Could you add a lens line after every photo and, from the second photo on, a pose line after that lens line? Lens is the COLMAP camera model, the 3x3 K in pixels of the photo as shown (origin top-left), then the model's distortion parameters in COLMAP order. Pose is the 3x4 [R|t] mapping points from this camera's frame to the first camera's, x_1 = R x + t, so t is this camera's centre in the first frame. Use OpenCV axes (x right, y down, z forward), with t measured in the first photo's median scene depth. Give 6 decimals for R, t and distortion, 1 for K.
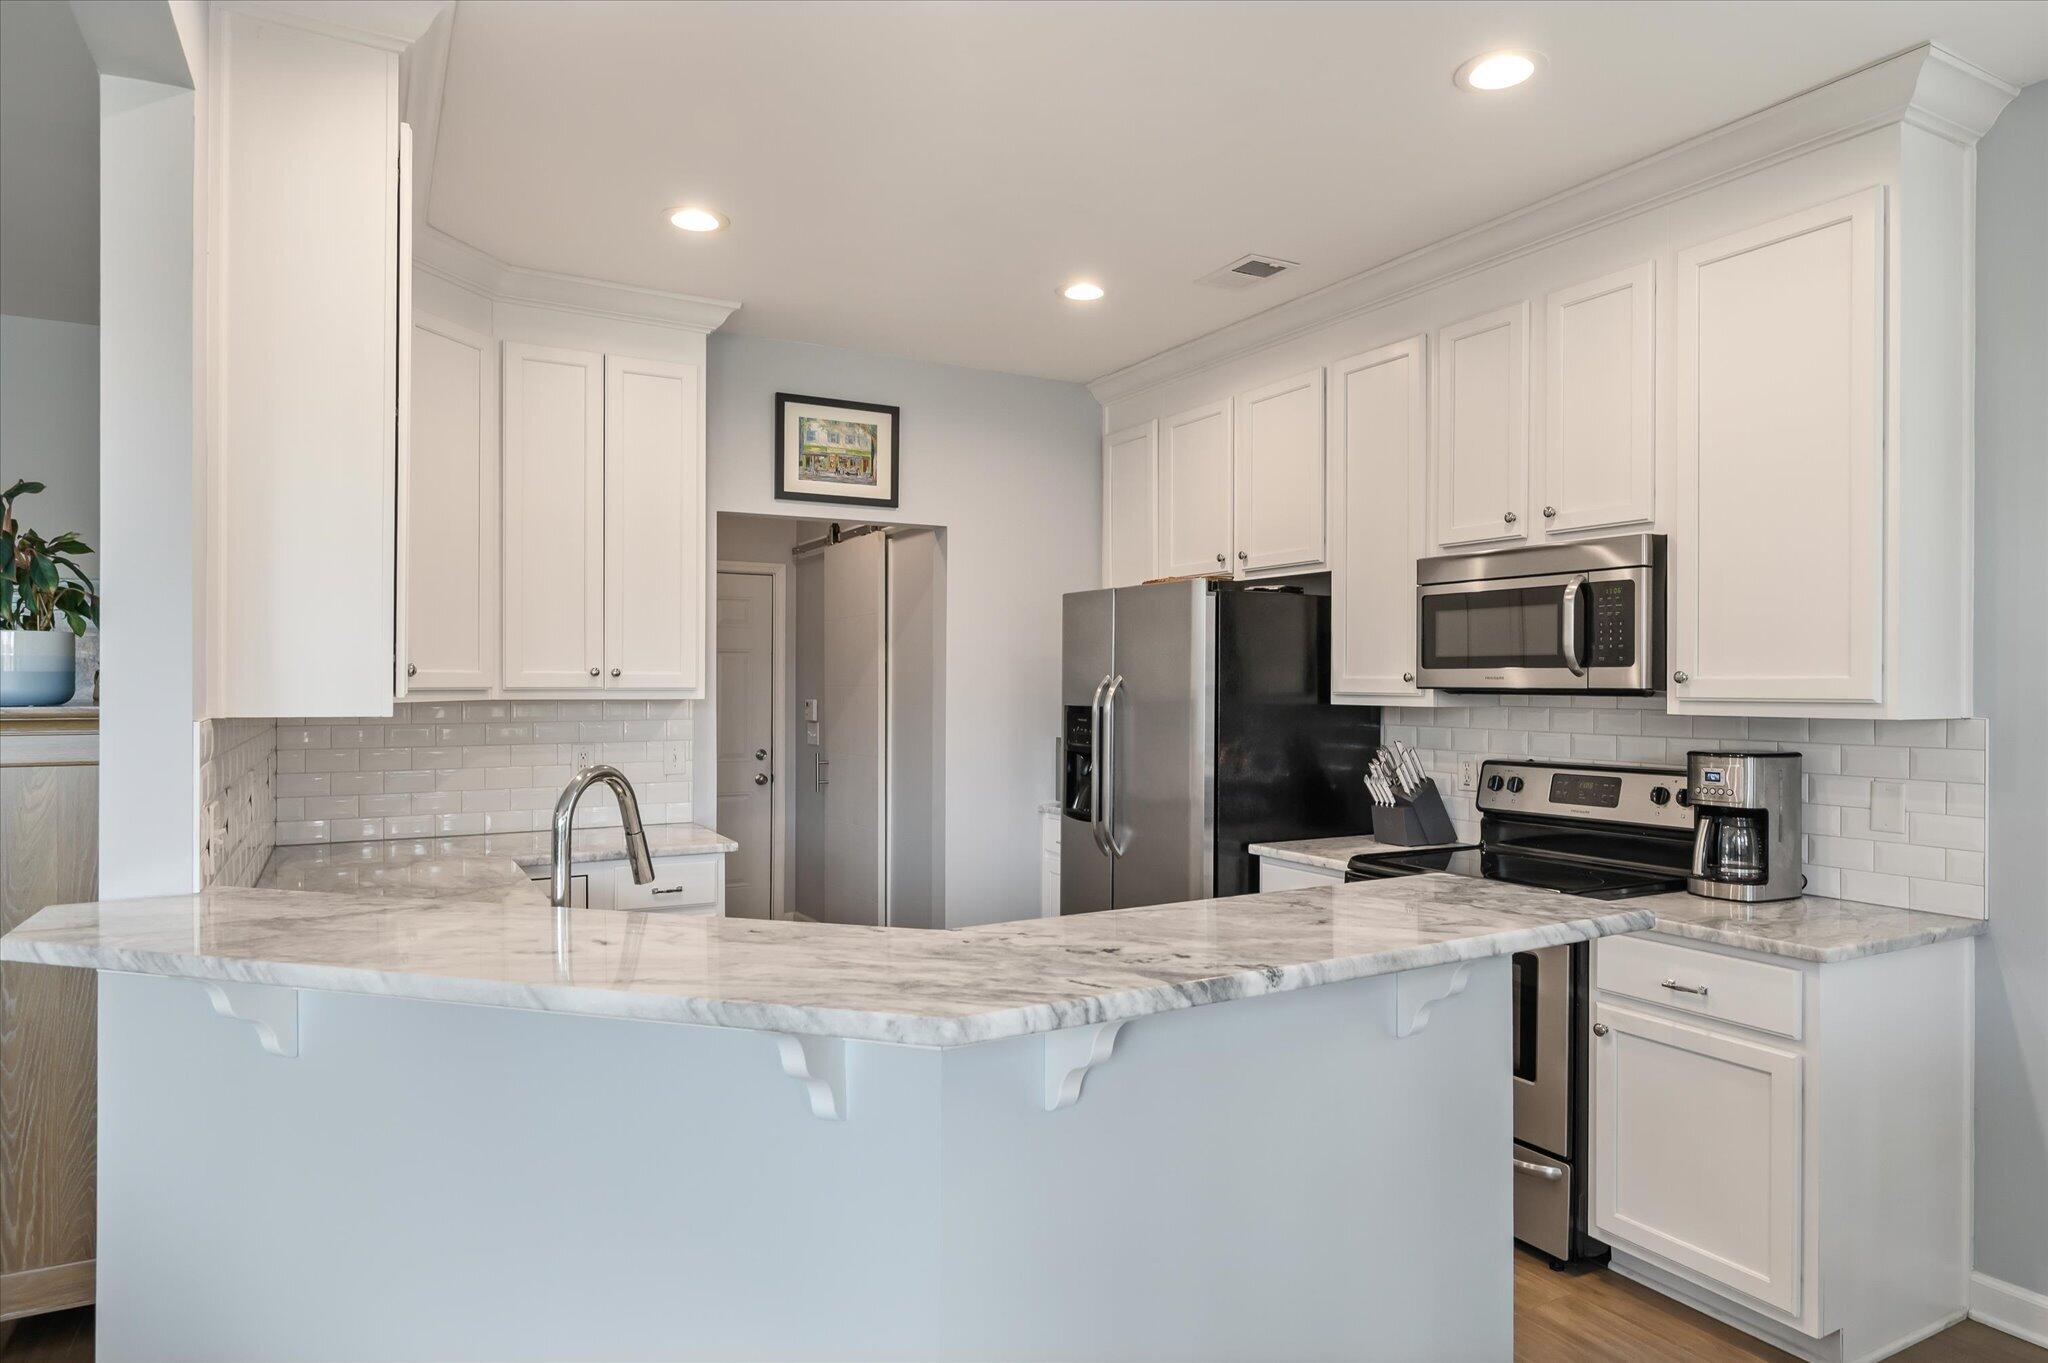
lens RADIAL K [[1210.2, 0, 1024.0], [0, 1210.2, 681.5], [0, 0, 1]] dist [0.005875, 0.002355]
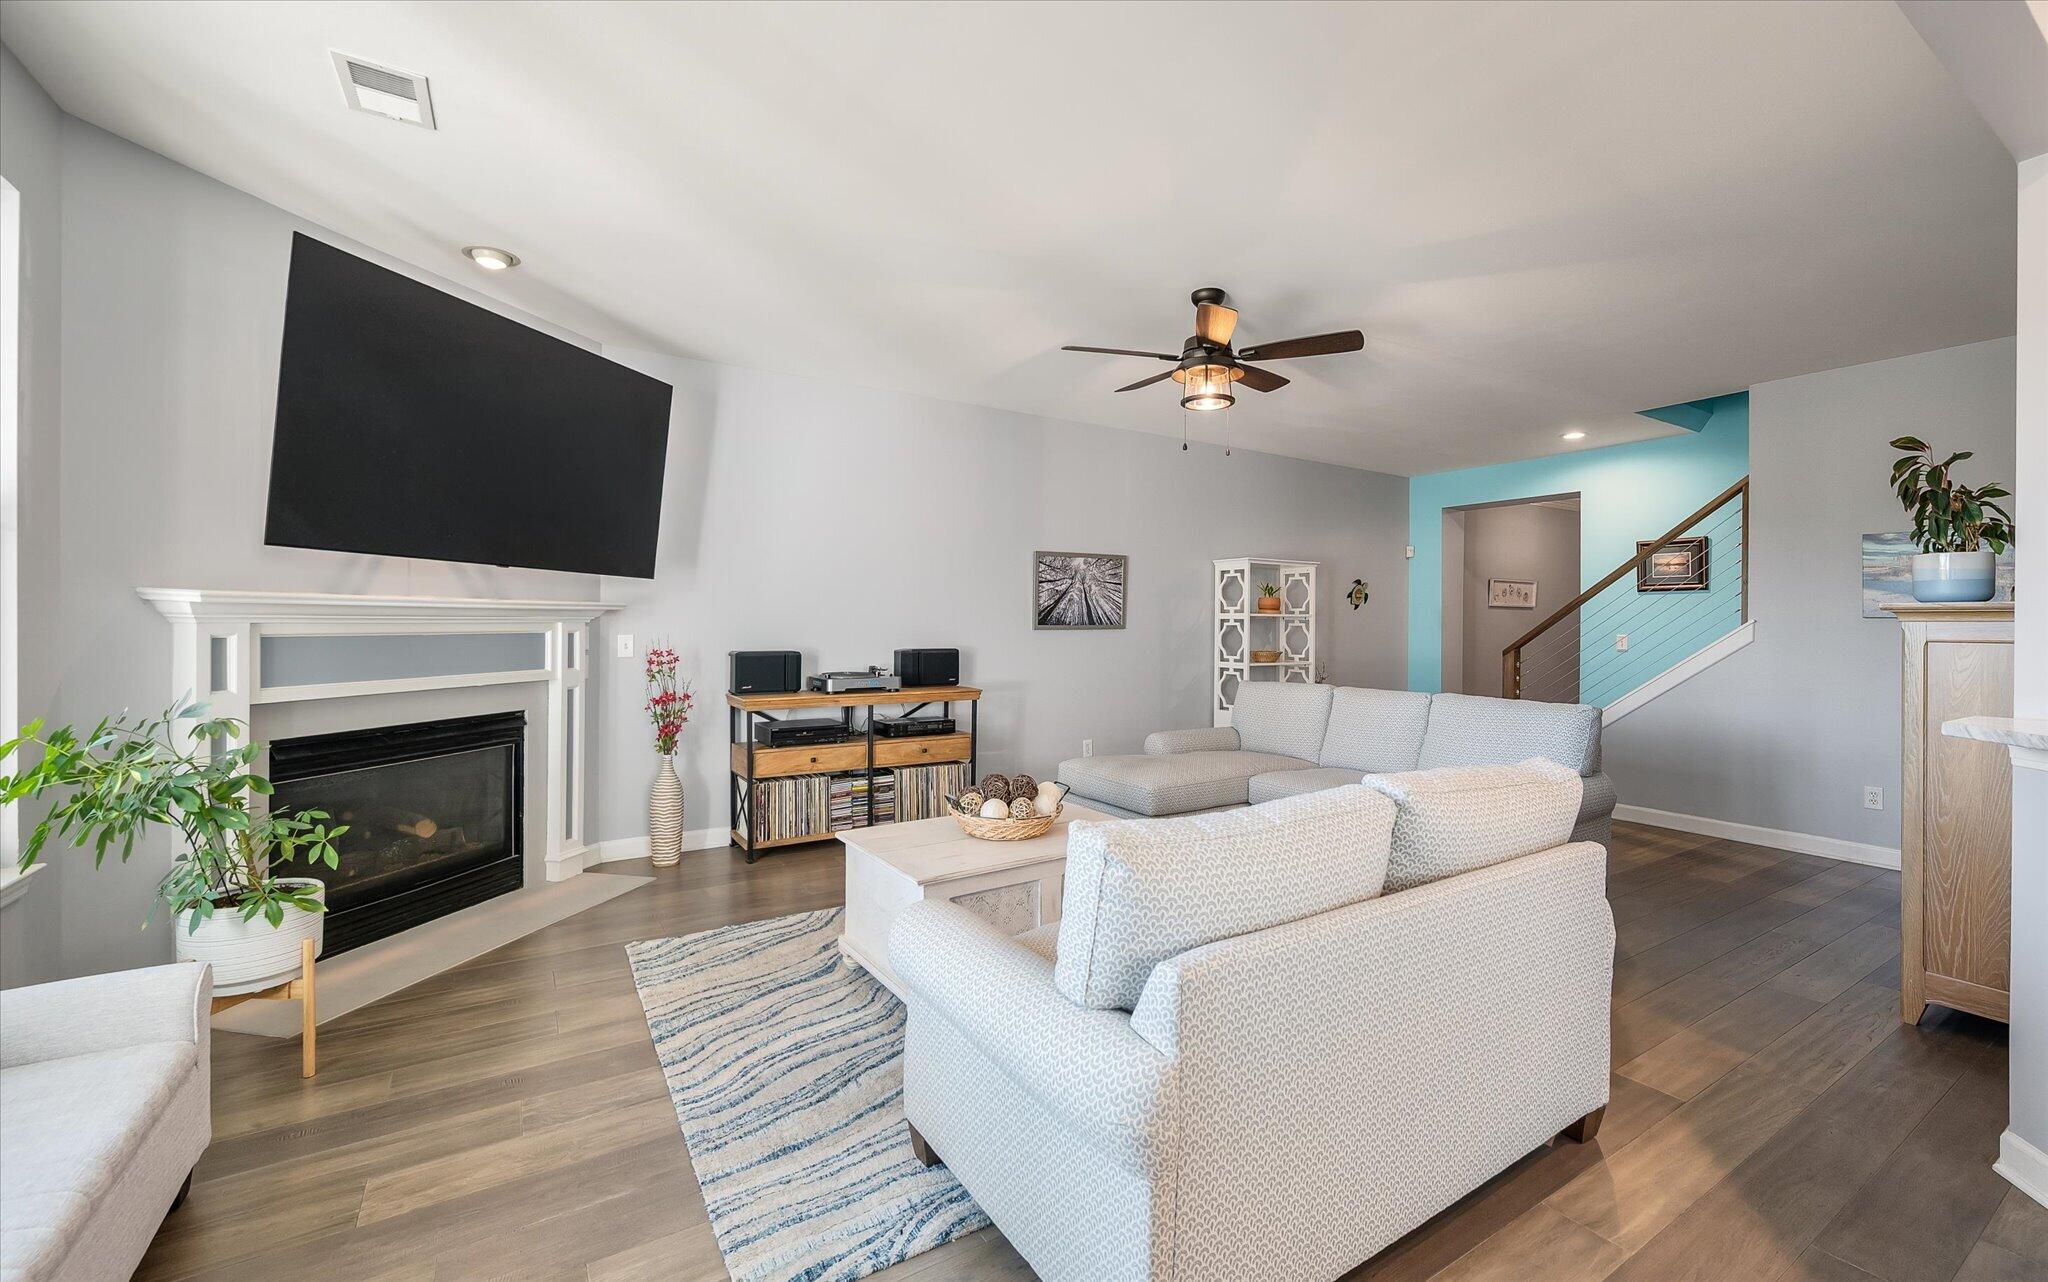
lens RADIAL K [[846.6, 0, 1034.3], [0, 846.6, 620.5], [0, 0, 1]] dist [-0.000103, -0.003026]
pose [[0.059095, -0.004102, -0.998244, 0.104816], [-0.010929, 0.999929, -0.004756, 0.039949], [0.998193, 0.011191, 0.059046, -0.138031]]
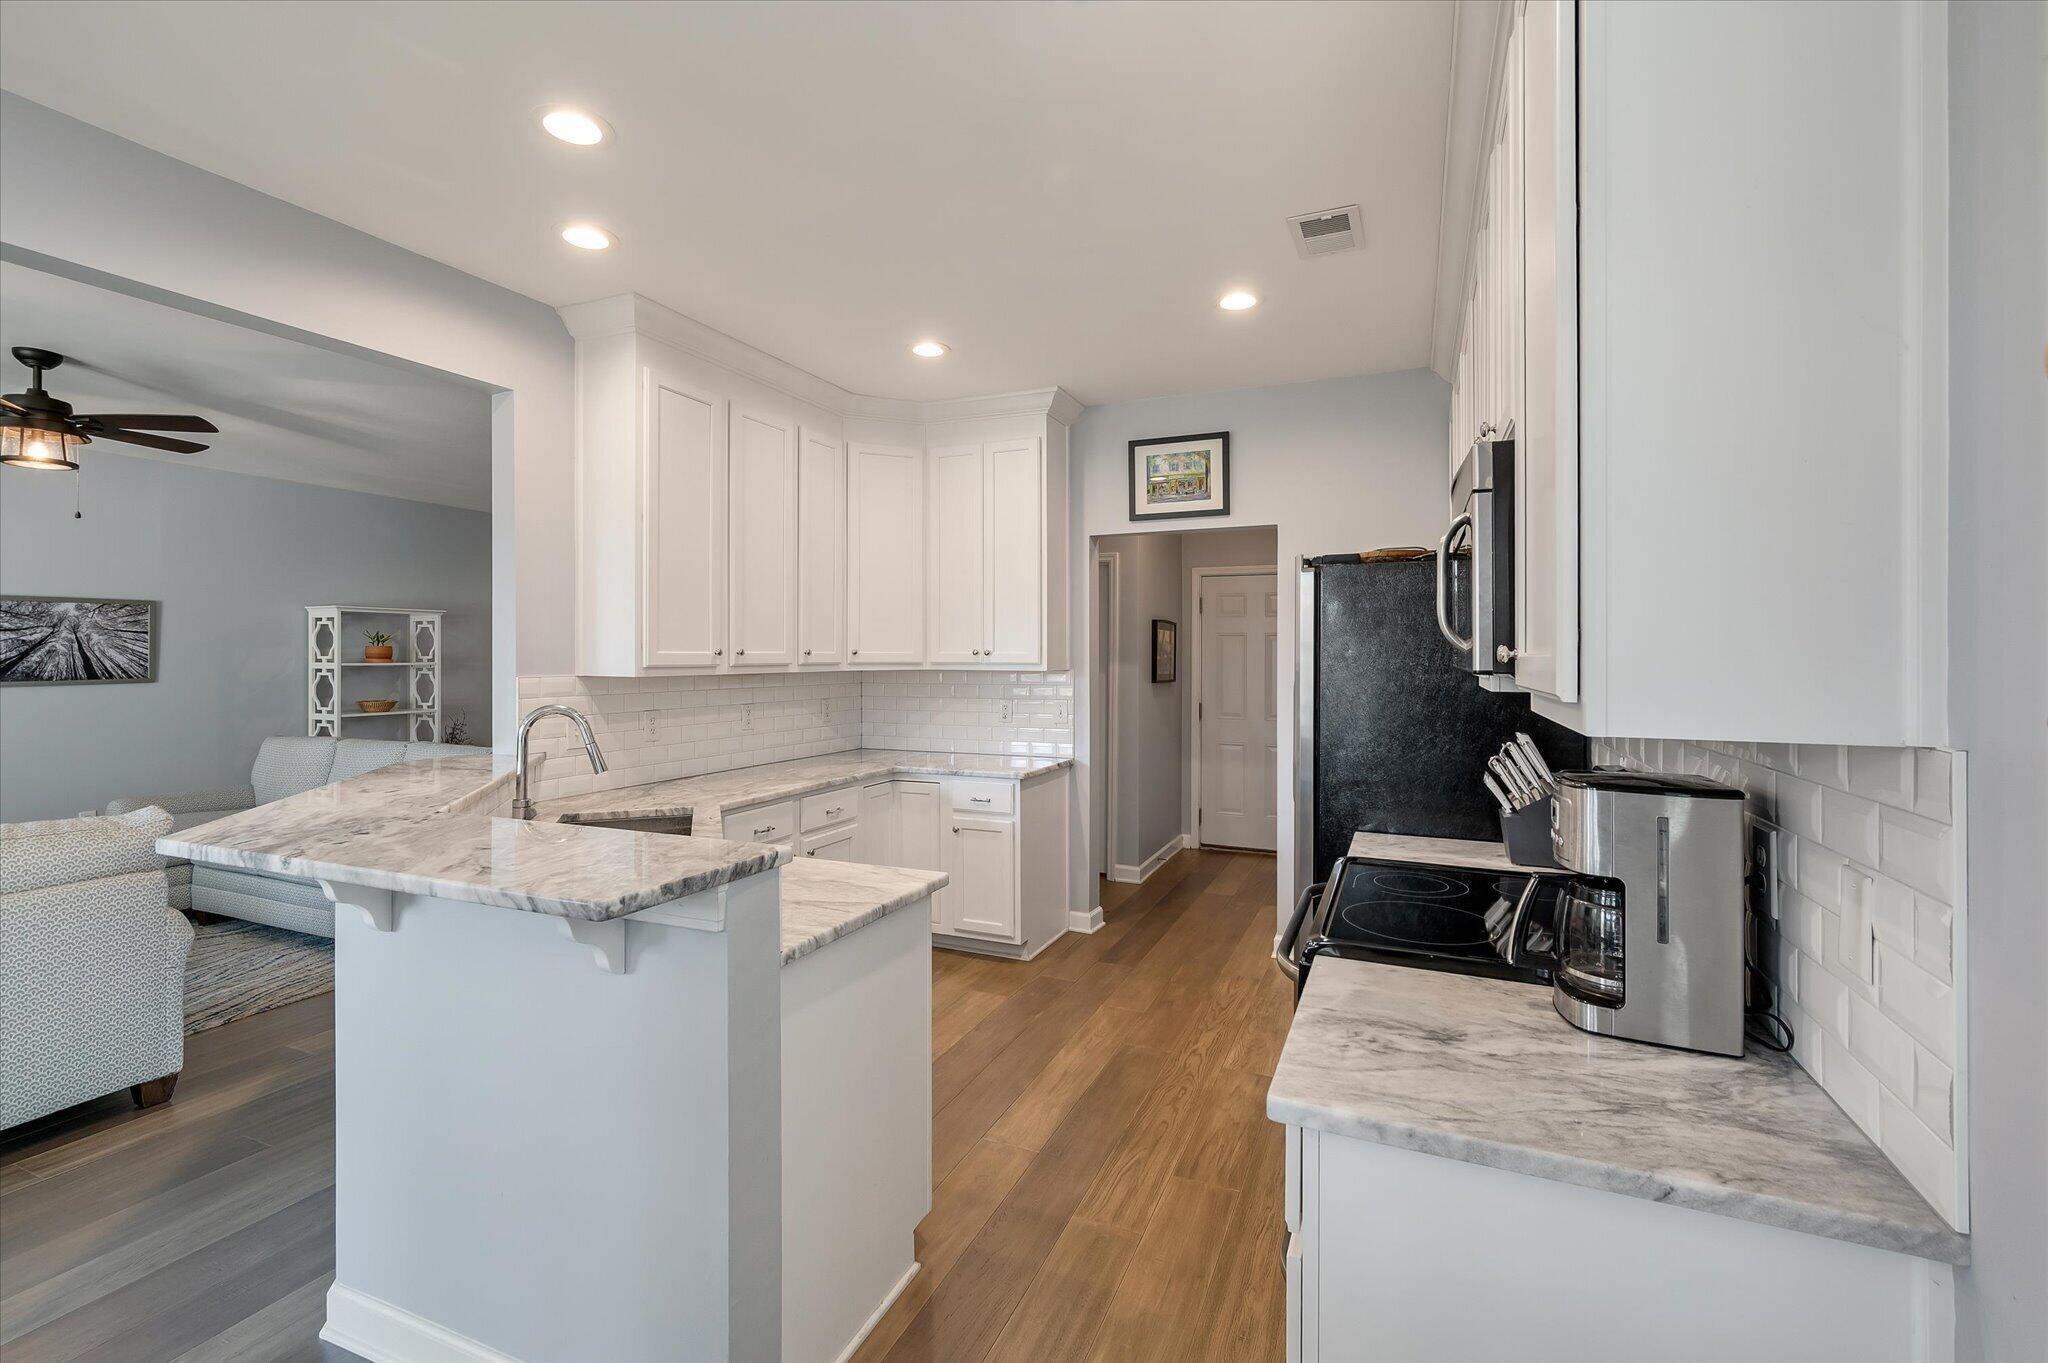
lens RADIAL K [[882.0, 0, 1020.7], [0, 882.0, 646.0], [0, 0, 1]] dist [-0.001245, -0.000438]
pose [[0.600734, -0.008169, -0.799407, 0.585914], [-0.004904, 0.999891, -0.013903, -0.000537], [0.799434, 0.012273, 0.600629, 0.388570]]
